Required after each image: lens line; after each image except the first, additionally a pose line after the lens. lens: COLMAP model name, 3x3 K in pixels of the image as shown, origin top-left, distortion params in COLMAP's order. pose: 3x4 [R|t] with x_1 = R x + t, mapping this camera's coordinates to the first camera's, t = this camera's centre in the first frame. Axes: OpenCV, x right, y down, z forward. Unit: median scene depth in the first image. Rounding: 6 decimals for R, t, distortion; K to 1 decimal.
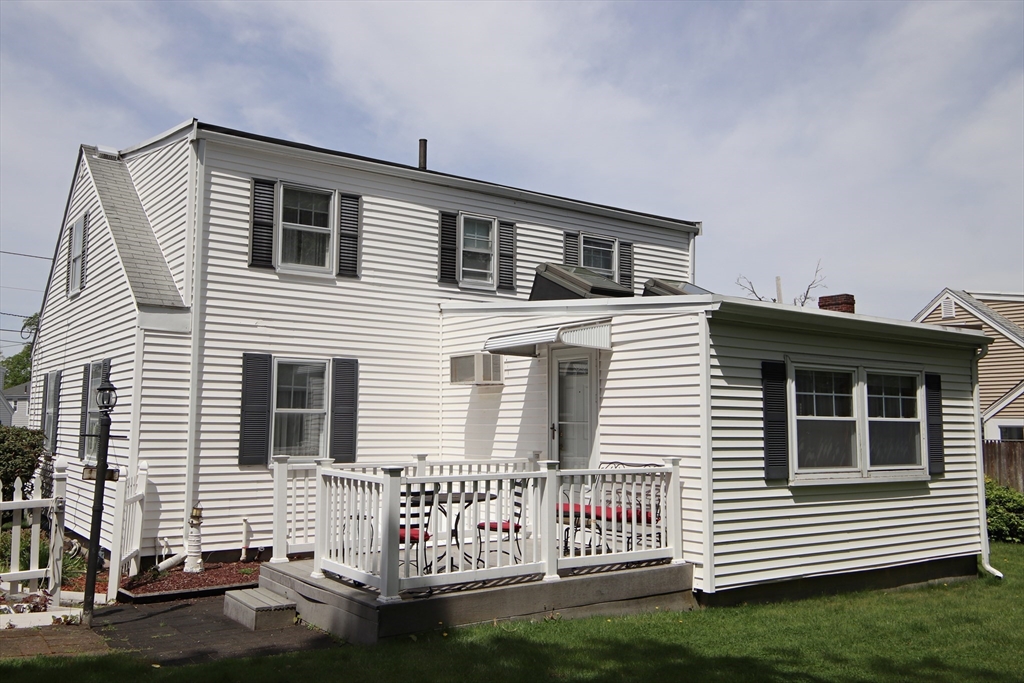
lens RADIAL K [[885.6, 0, 512.0], [0, 885.6, 341.5], [0, 0, 1]] dist [0.050604, -0.001951]
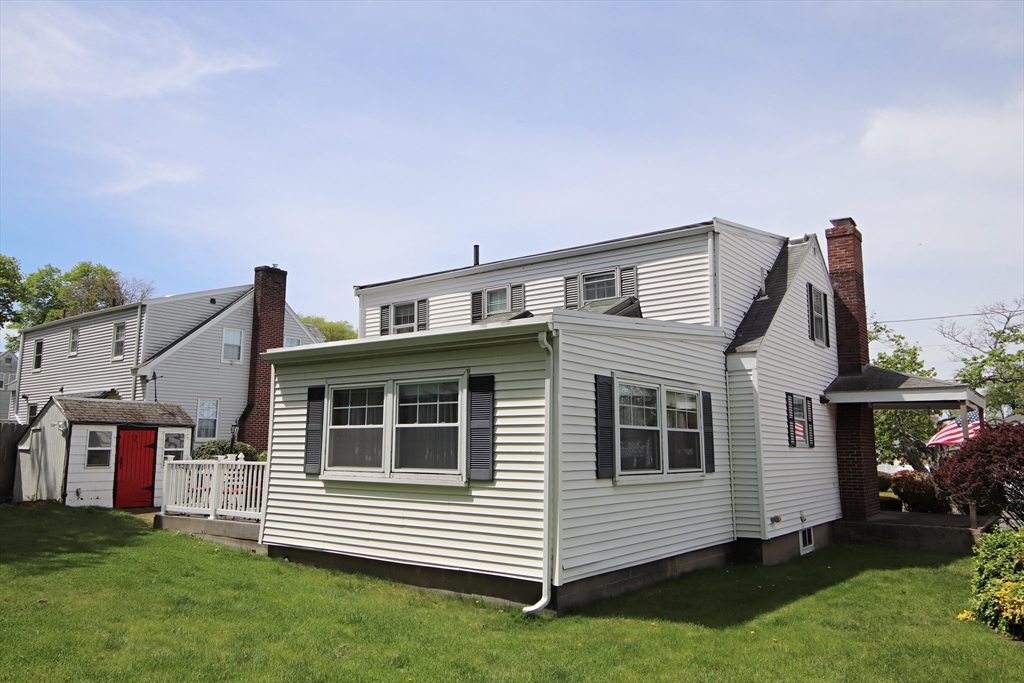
lens RADIAL K [[724.5, 0, 513.2], [0, 724.5, 325.1], [0, 0, 1]] dist [0.045324, -0.067121]
pose [[0.298088, -0.162539, -0.940598, 1.283084], [0.086465, 0.985942, -0.142973, 0.101939], [0.950614, -0.038710, 0.307951, 0.836691]]
